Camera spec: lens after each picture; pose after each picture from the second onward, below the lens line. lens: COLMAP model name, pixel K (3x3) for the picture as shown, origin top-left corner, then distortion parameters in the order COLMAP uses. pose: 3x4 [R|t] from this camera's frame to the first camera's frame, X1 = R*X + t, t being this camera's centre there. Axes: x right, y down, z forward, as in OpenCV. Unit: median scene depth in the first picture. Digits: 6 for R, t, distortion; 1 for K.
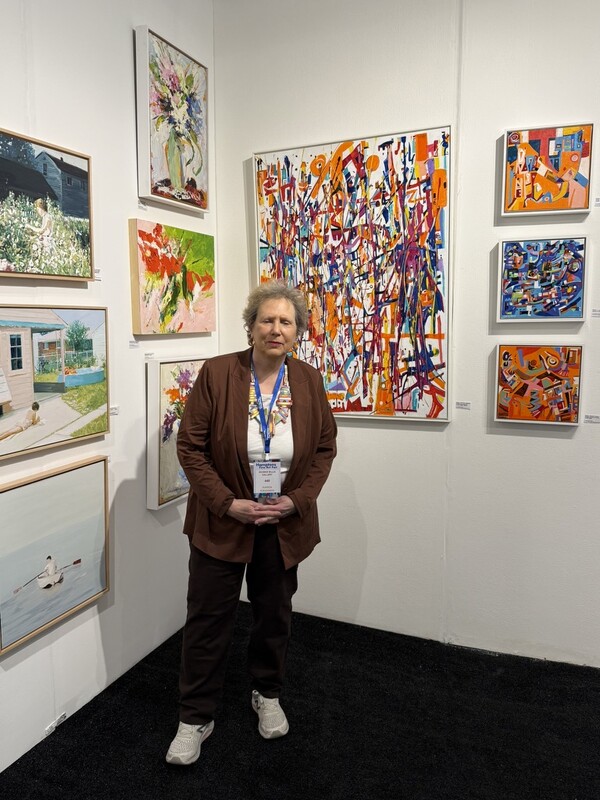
lens RADIAL K [[664.2, 0, 301.2], [0, 664.2, 396.2], [0, 0, 1]] dist [0.240699, -0.570613]
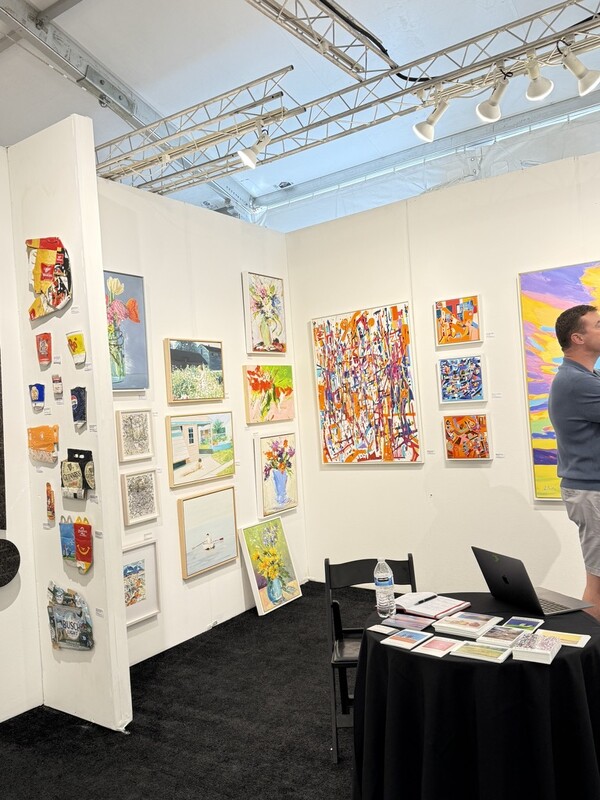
lens RADIAL K [[648.5, 0, 303.6], [0, 648.5, 404.5], [0, 0, 1]] dist [0.145438, -0.294143]
pose [[0.974163, -0.060847, -0.217496, 0.291871], [0.039323, 0.994011, -0.101956, 0.047027], [0.222397, 0.090770, 0.970722, -0.709666]]
